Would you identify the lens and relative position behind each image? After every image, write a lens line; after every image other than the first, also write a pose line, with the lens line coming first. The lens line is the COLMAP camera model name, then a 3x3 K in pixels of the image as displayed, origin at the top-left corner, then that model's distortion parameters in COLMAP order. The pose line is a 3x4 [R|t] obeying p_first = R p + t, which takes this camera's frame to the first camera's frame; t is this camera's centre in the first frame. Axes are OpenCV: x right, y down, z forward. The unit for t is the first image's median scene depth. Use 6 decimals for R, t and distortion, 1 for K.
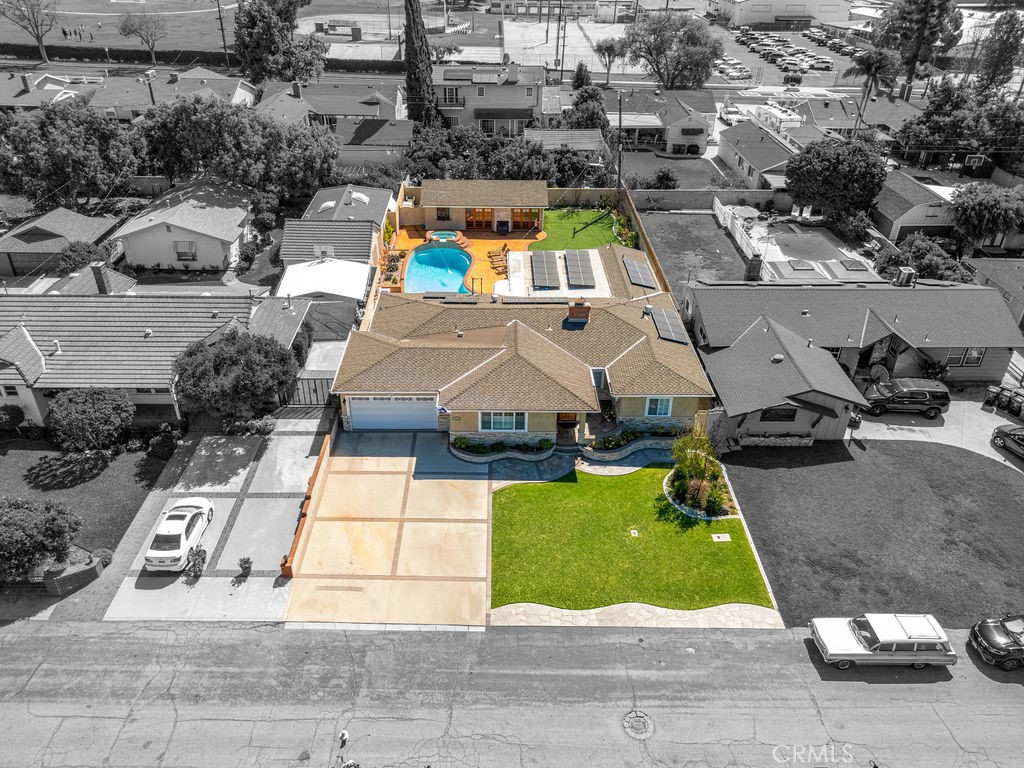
lens RADIAL K [[768.6, 0, 512.0], [0, 768.6, 384.0], [0, 0, 1]] dist [0.048642, -0.029887]
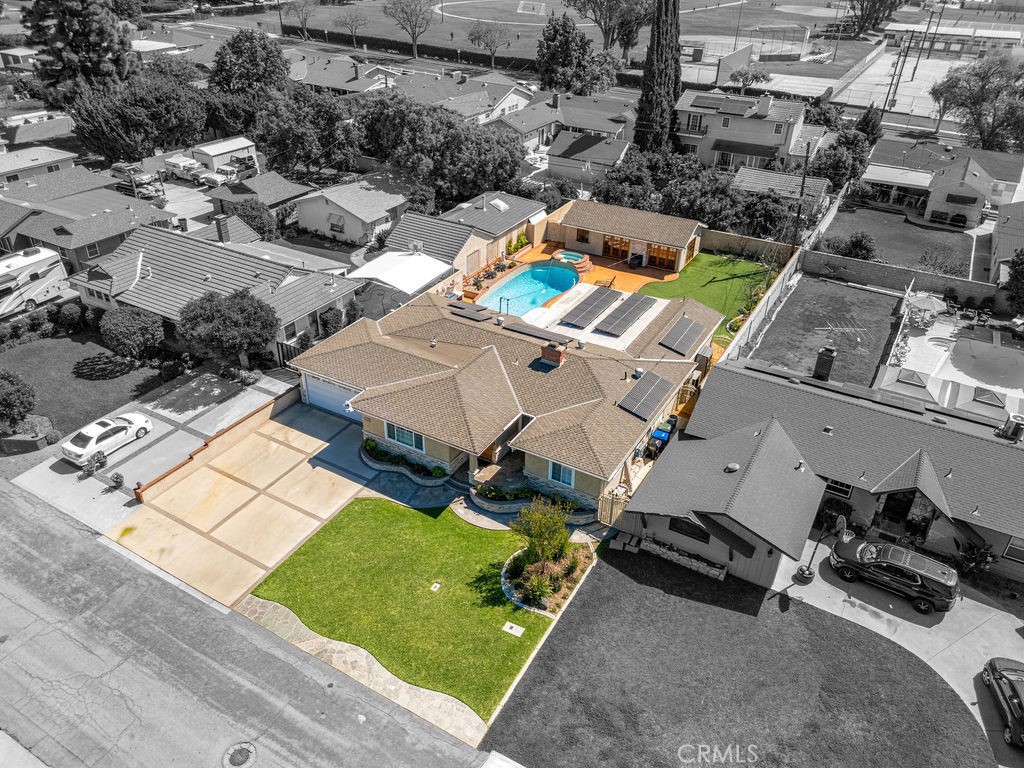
lens RADIAL K [[756.7, 0, 512.0], [0, 756.7, 384.0], [0, 0, 1]] dist [0.047525, -0.028746]
pose [[0.859322, 0.270994, -0.433737, 0.501559], [-0.277604, 0.959422, 0.049447, -0.100356], [0.429536, 0.077916, 0.899682, 0.167304]]
